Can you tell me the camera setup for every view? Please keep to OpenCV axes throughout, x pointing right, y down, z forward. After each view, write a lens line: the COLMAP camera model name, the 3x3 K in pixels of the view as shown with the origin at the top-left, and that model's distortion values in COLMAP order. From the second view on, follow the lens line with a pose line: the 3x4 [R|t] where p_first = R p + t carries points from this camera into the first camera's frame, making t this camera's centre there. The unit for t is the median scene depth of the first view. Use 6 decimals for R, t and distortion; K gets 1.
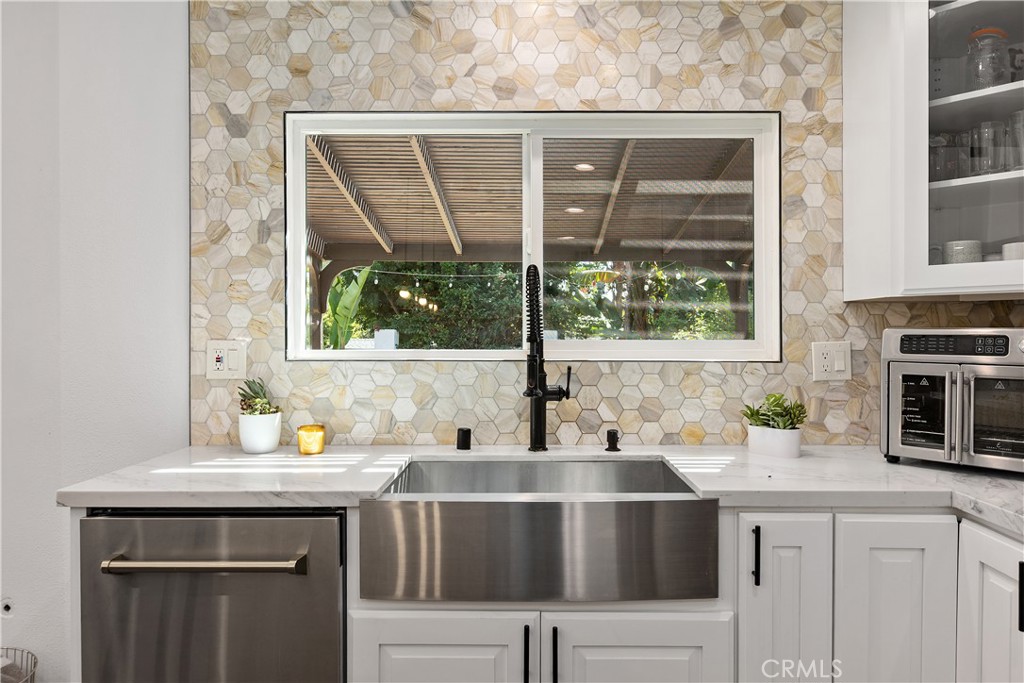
lens RADIAL K [[702.9, 0, 531.2], [0, 702.9, 324.3], [0, 0, 1]] dist [0.006081, -0.002614]
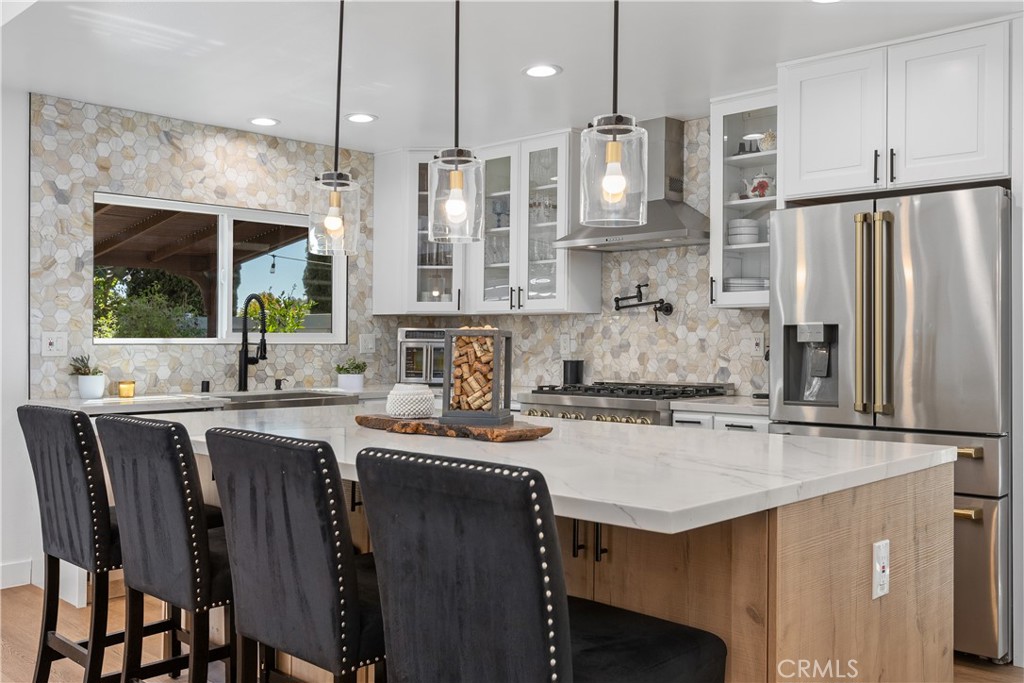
lens RADIAL K [[951.2, 0, 507.9], [0, 951.2, 330.9], [0, 0, 1]] dist [-0.010913, 0.000000]
pose [[0.708425, 0.006790, 0.705753, -1.224497], [-0.011143, 0.999937, 0.001565, 0.006100], [-0.705698, -0.008972, 0.708456, -1.238138]]
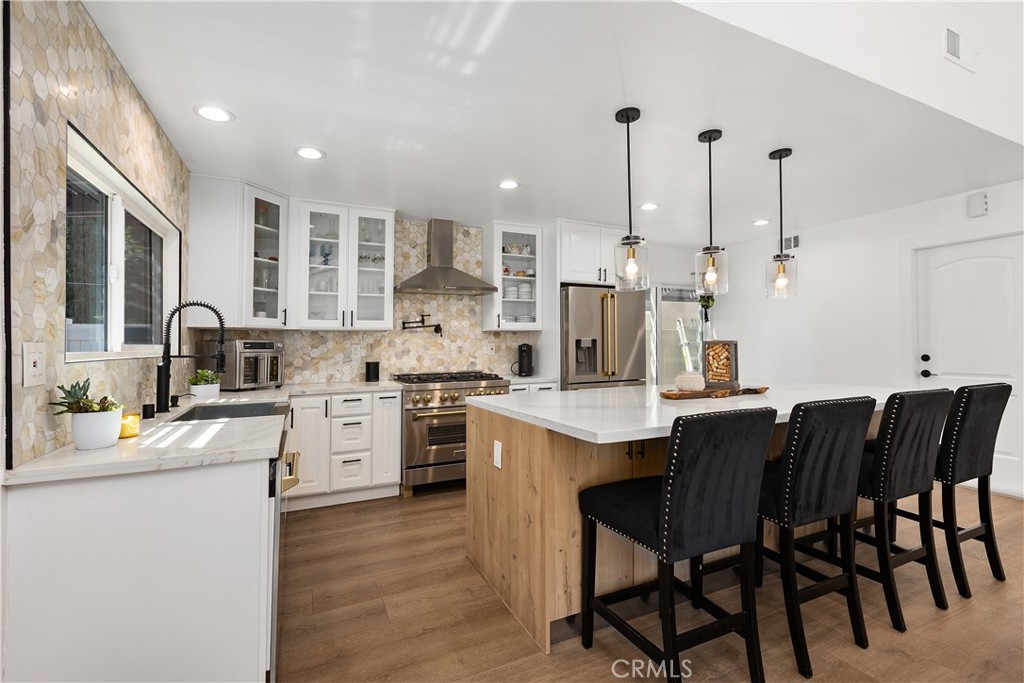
lens RADIAL K [[470.5, 0, 507.3], [0, 470.5, 341.6], [0, 0, 1]] dist [0.003150, -0.000568]
pose [[-0.423386, 0.010317, 0.905891, -1.244886], [-0.003036, 0.999913, -0.012807, 0.027312], [-0.905944, -0.008172, -0.423318, 0.711466]]
